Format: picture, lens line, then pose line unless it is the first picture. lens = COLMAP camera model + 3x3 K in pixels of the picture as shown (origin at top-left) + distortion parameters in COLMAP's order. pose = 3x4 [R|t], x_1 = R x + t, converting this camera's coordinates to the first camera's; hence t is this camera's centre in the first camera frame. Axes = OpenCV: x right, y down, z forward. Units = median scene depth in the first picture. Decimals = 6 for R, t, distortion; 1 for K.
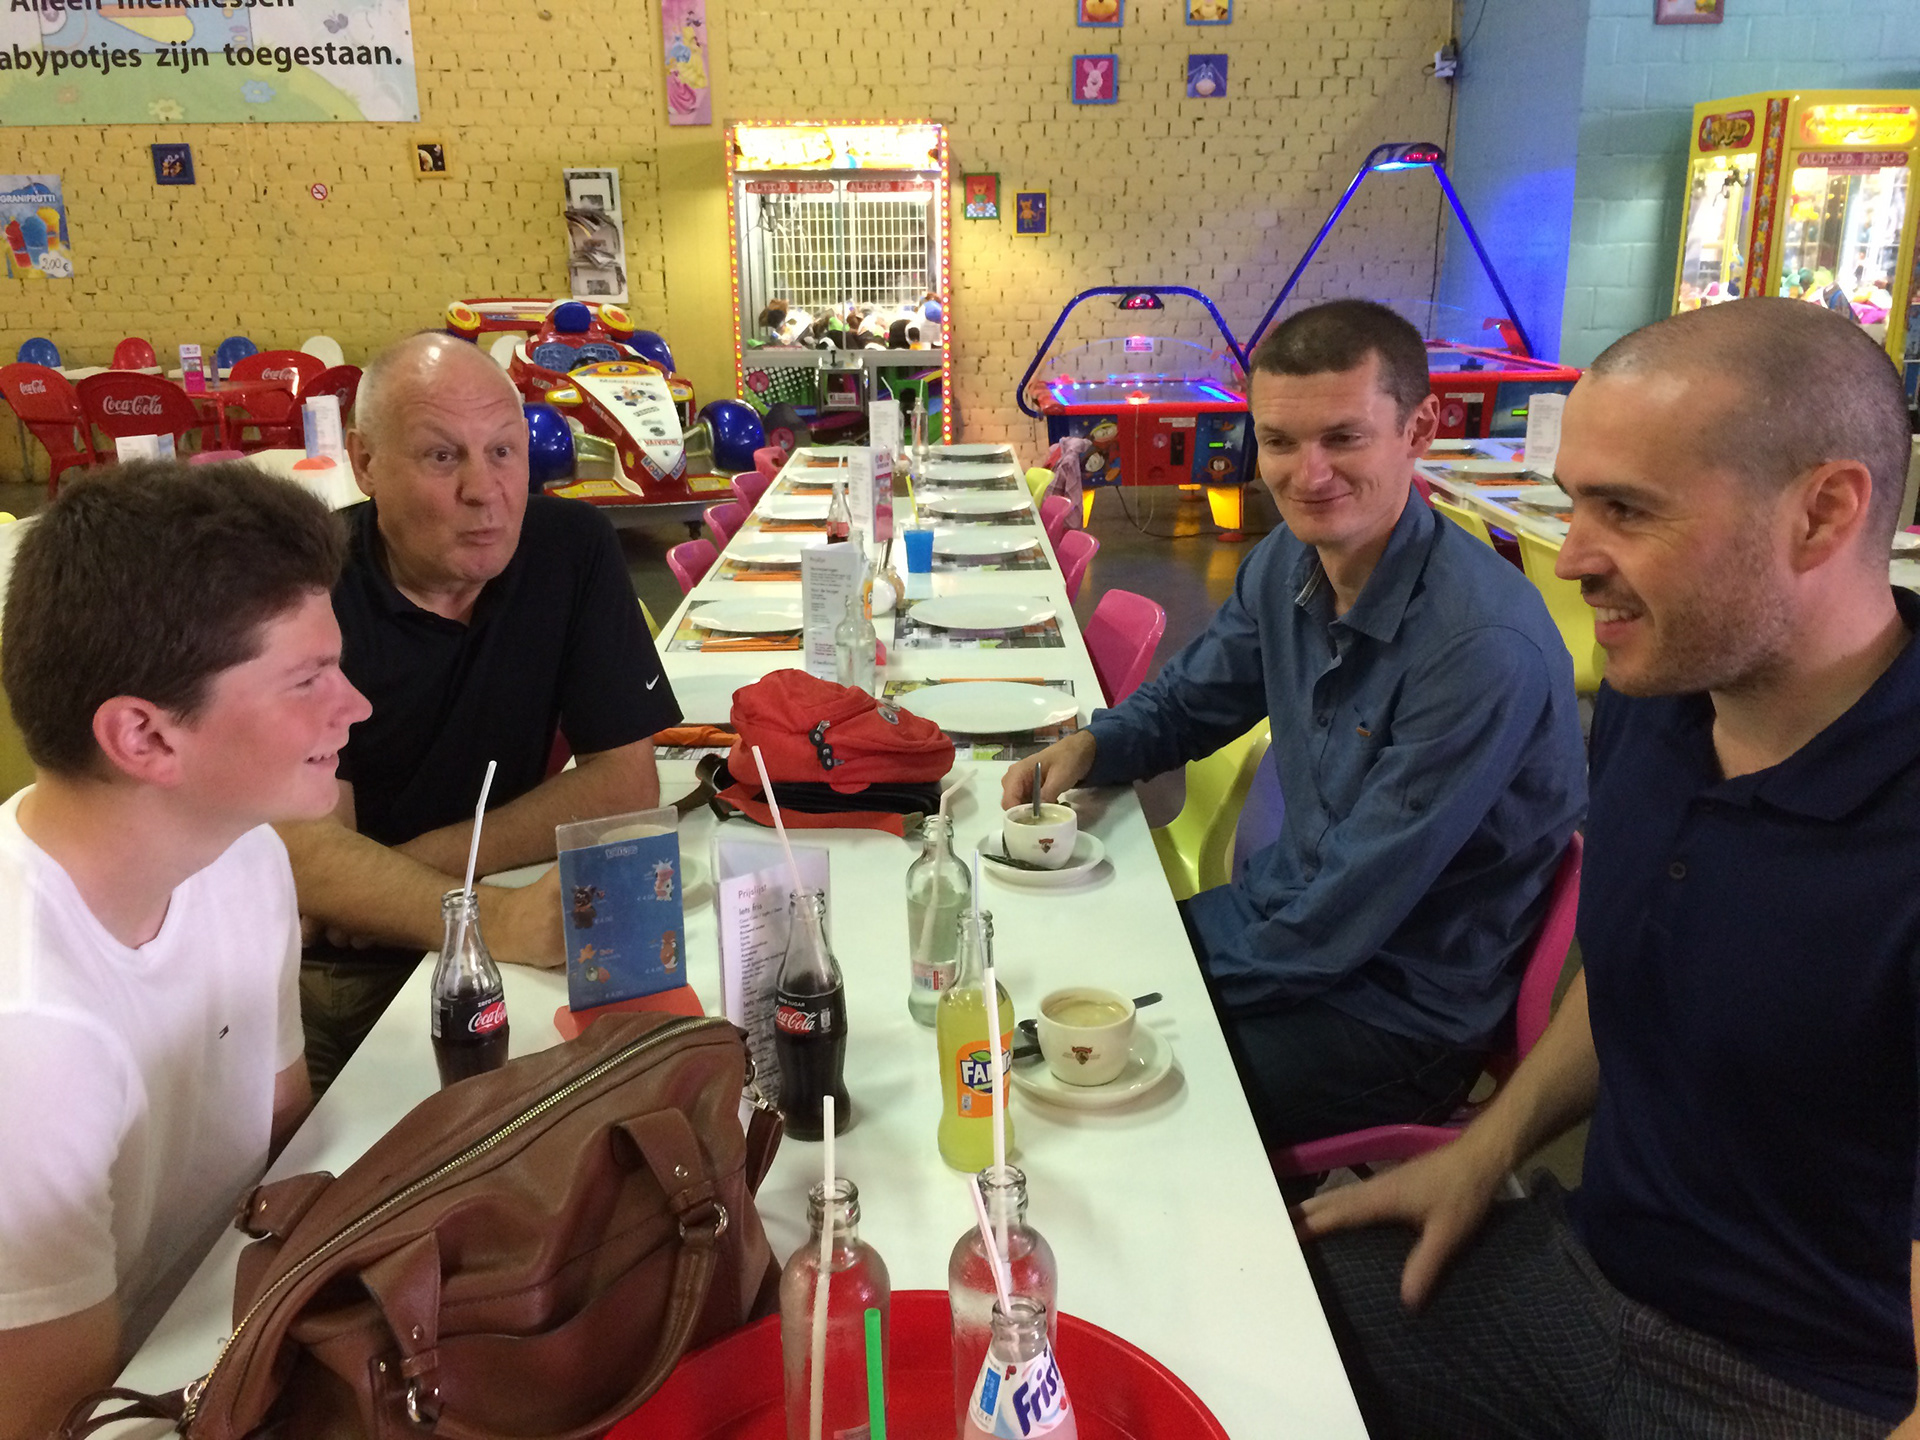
lens RADIAL K [[1634.1, 0, 953.4], [0, 1634.1, 706.5], [0, 0, 1]] dist [0.083429, -0.116098]
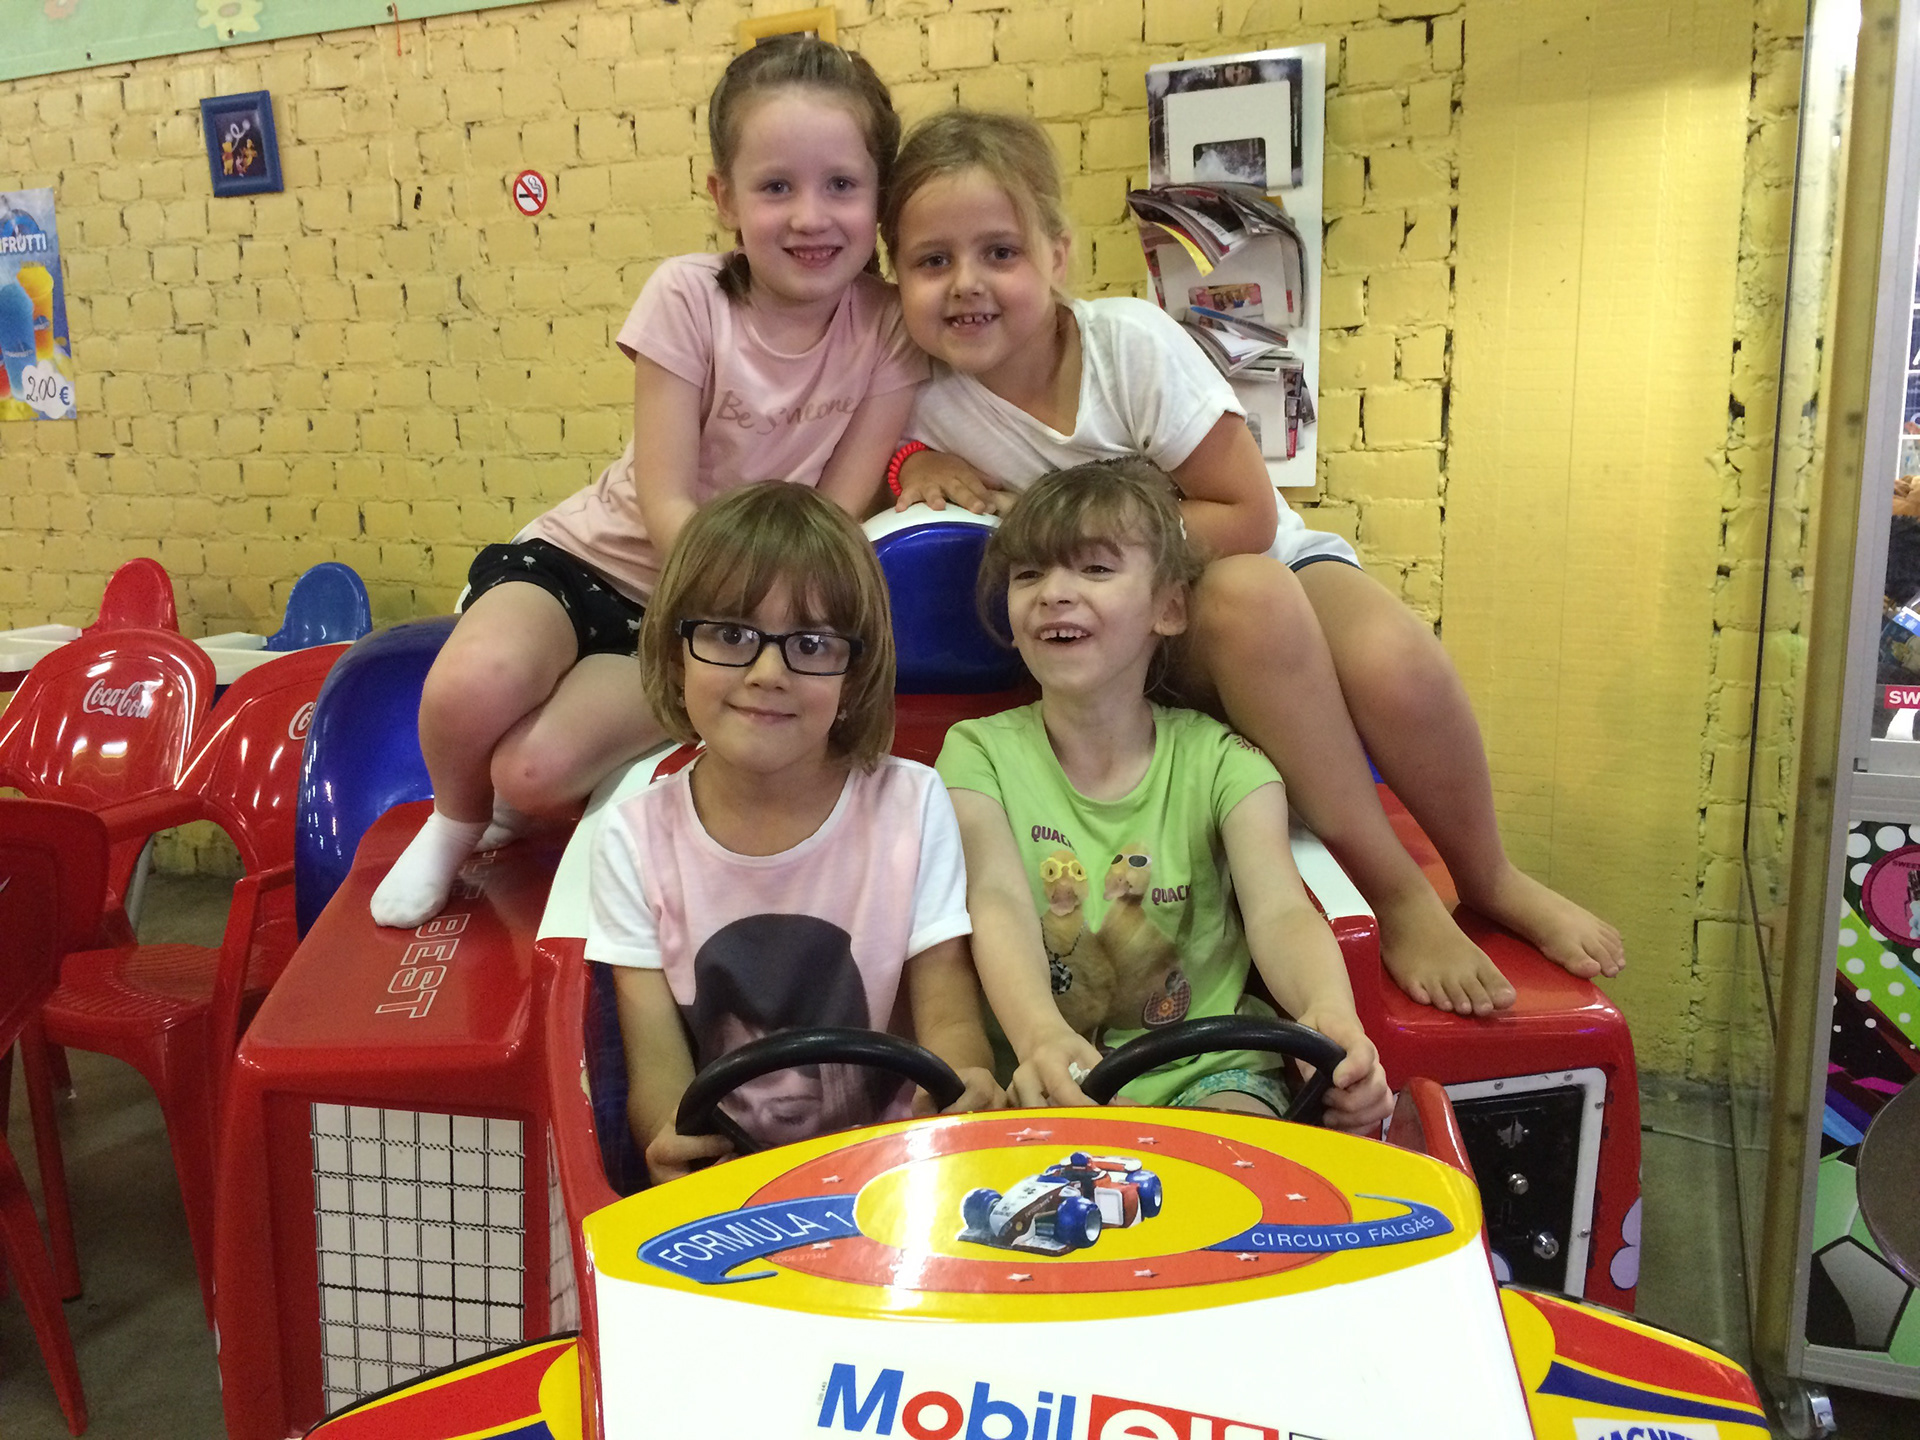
lens RADIAL K [[1634.1, 0, 953.3], [0, 1634.1, 720.3], [0, 0, 1]] dist [0.083429, -0.116098]
pose [[0.910916, 0.071080, -0.406424, -0.135637], [-0.102986, 0.993040, -0.057148, -0.182741], [0.399533, 0.093913, 0.911896, 0.718154]]
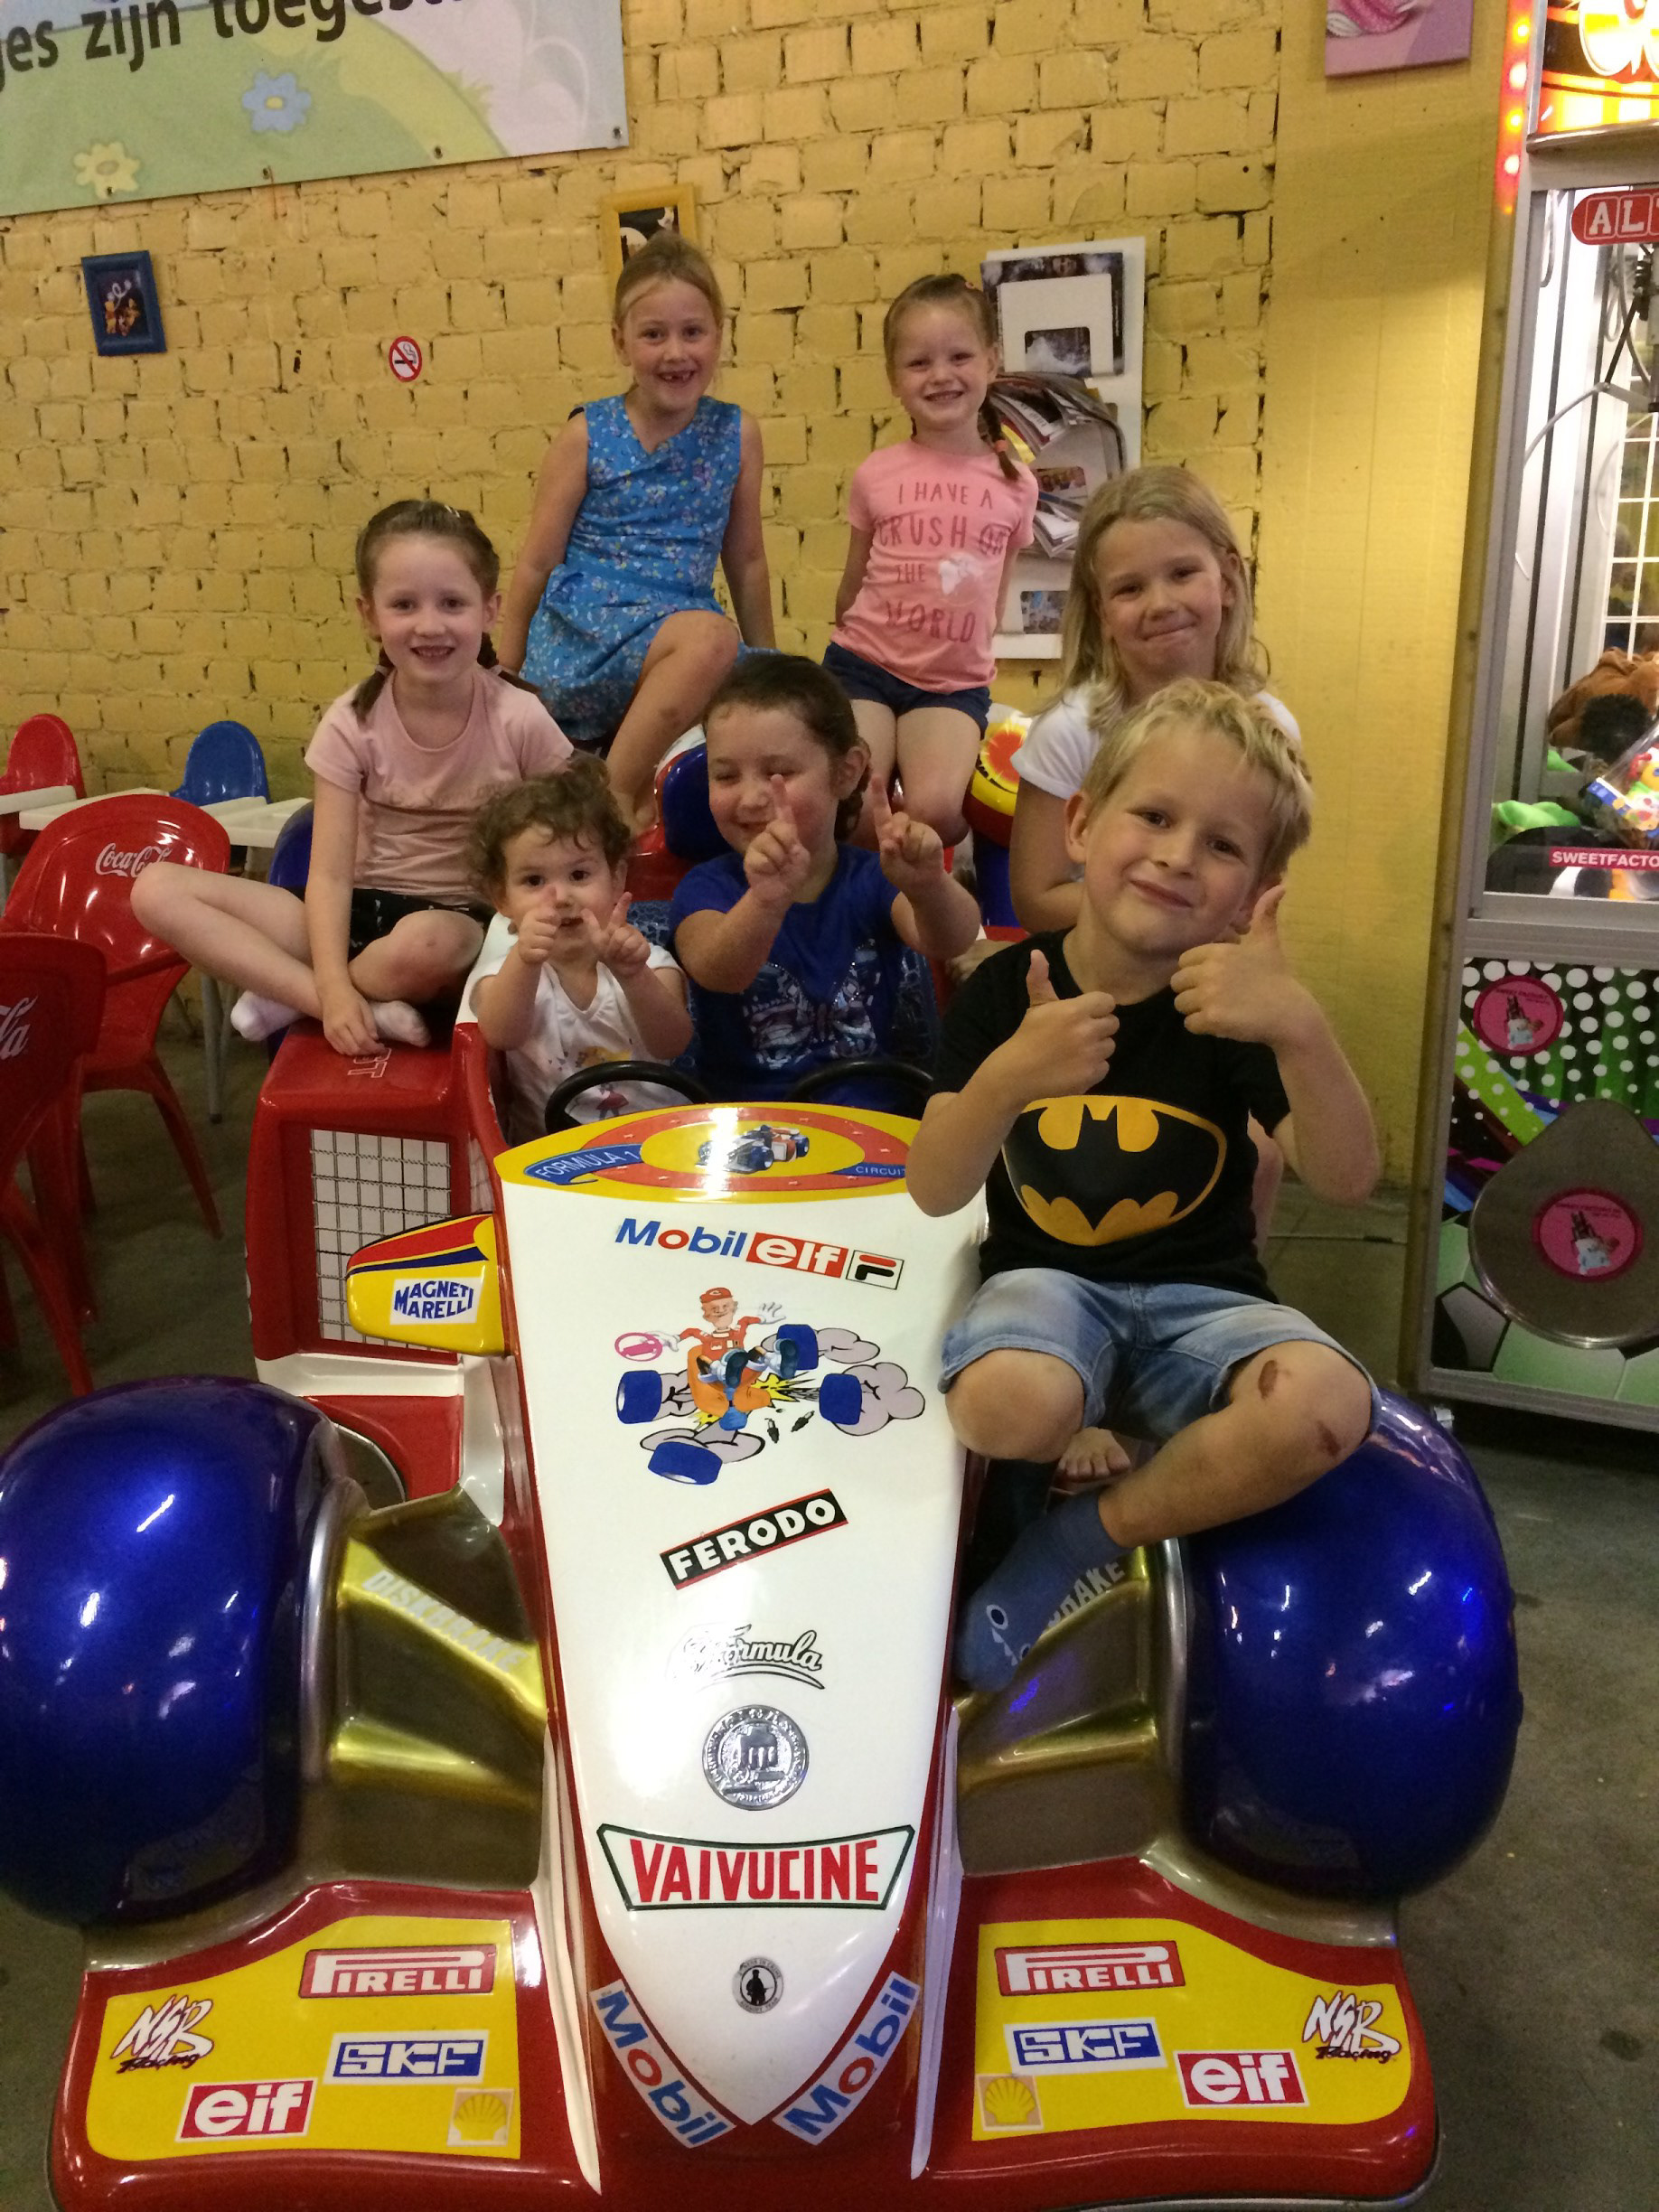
lens RADIAL K [[1882.7, 0, 822.5], [0, 1882.7, 1100.7], [0, 0, 1]] dist [0.083429, -0.116098]
pose [[0.897429, 0.125373, -0.422970, -0.083297], [-0.106783, 0.991990, 0.067473, -0.180700], [0.428041, -0.015386, 0.903628, 0.643078]]
